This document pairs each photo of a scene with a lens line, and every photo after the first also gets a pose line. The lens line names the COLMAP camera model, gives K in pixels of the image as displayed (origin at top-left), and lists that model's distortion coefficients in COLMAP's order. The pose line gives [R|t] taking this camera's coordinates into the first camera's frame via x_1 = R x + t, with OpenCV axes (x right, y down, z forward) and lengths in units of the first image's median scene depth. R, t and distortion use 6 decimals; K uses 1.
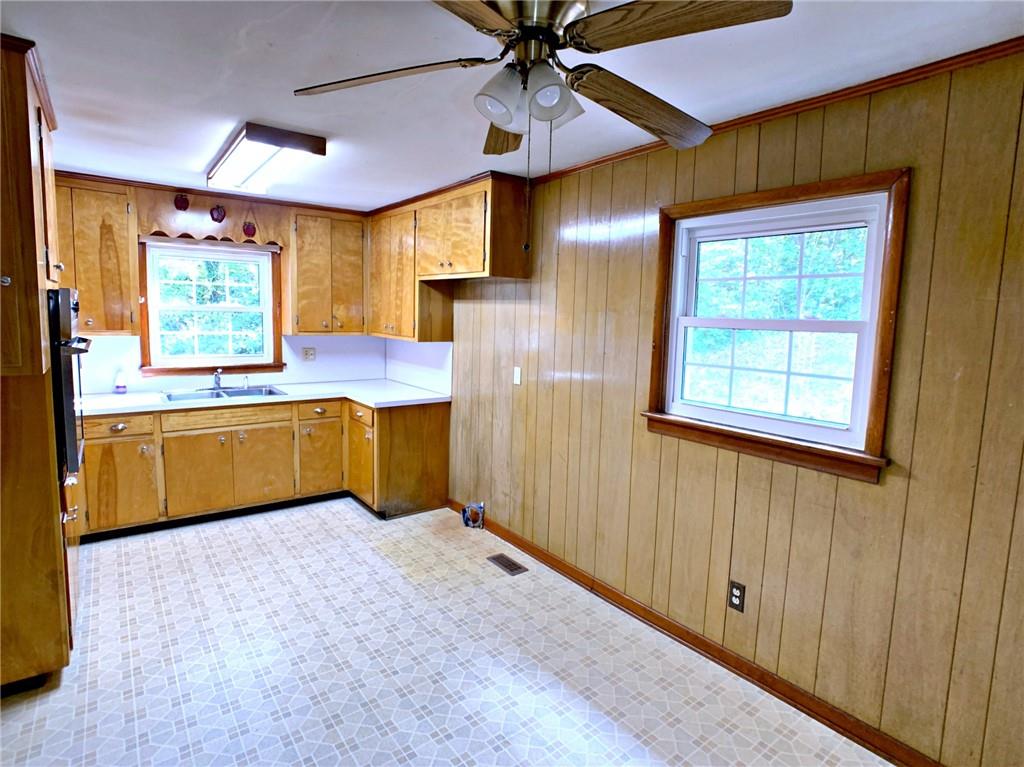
lens RADIAL K [[544.1, 0, 523.0], [0, 544.1, 377.5], [0, 0, 1]] dist [-0.056325, 0.018960]
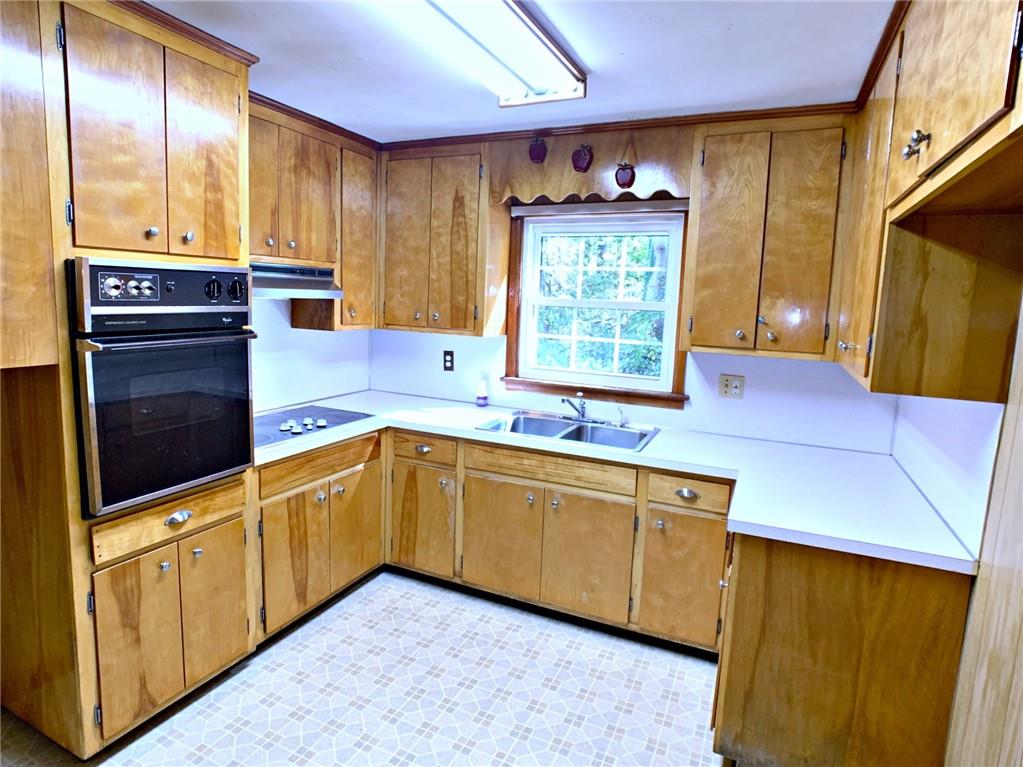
lens RADIAL K [[578.3, 0, 494.3], [0, 578.3, 370.1], [0, 0, 1]] dist [-0.027840, -0.001100]
pose [[0.447295, 0.095443, -0.889279, 0.037594], [-0.128274, 0.990856, 0.041825, -0.064000], [0.885140, 0.095363, 0.455448, 0.603311]]
